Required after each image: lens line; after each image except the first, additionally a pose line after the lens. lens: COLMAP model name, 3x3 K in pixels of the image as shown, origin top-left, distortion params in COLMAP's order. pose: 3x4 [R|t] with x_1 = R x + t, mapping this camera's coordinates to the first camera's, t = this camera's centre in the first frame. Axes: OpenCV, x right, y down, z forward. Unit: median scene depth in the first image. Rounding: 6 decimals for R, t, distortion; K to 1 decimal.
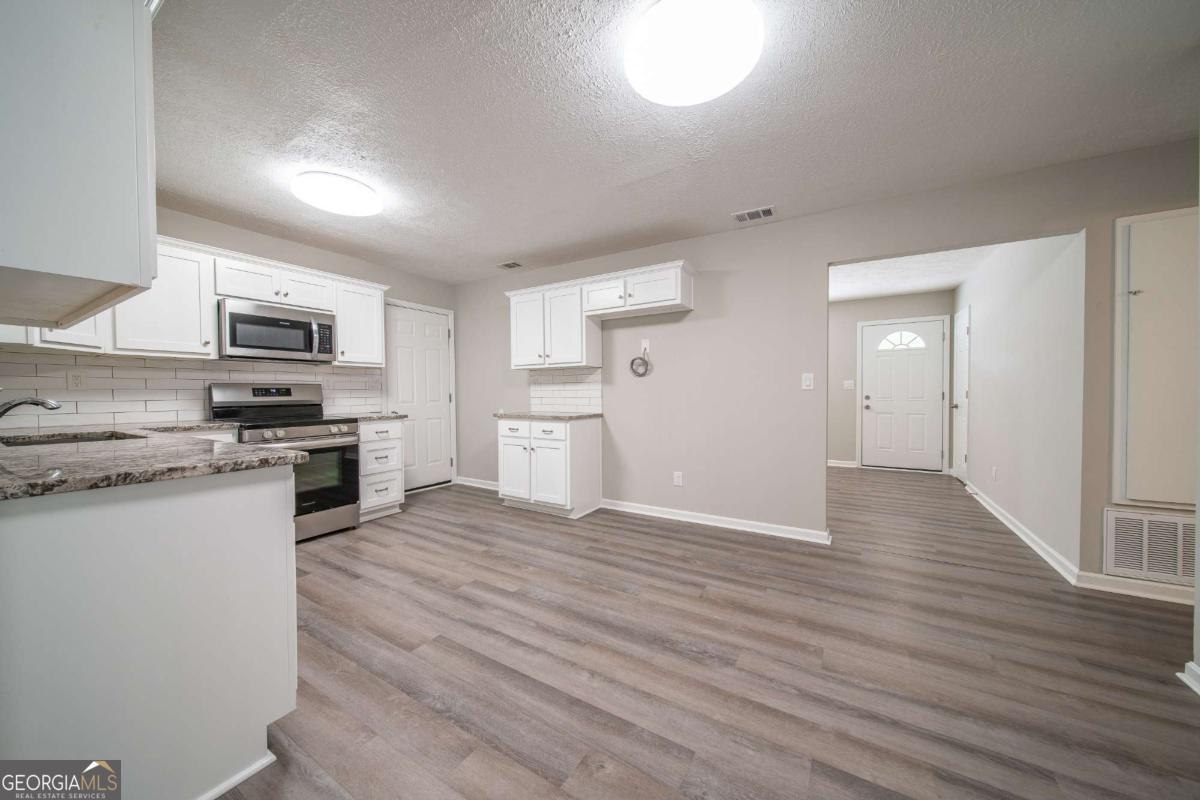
lens RADIAL K [[409.8, 0, 599.1], [0, 409.8, 397.9], [0, 0, 1]] dist [-0.001174, -0.000042]
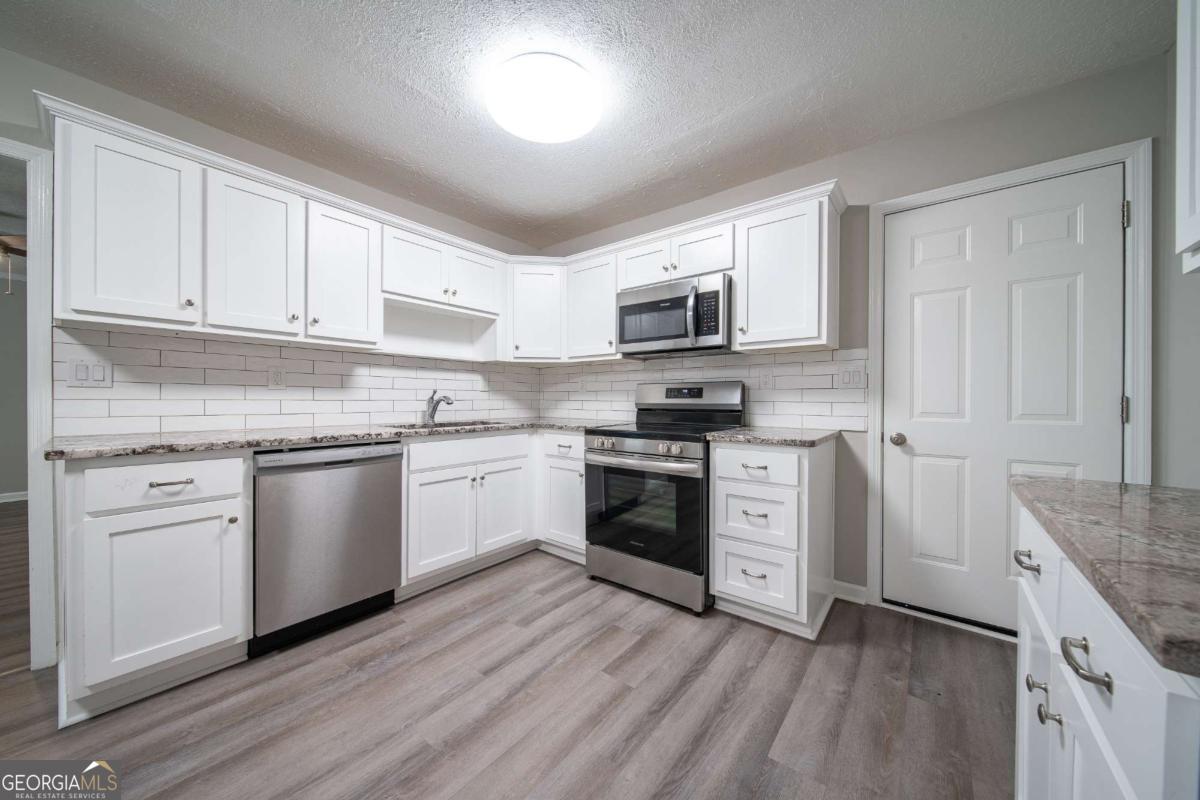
lens RADIAL K [[409.8, 0, 600.0], [0, 409.8, 399.9], [0, 0, 1]] dist [-0.001174, -0.000042]
pose [[-0.128917, 0.013664, -0.991561, 0.027947], [-0.013683, 0.999785, 0.015557, -0.010570], [0.991561, 0.015573, -0.128702, 0.916490]]
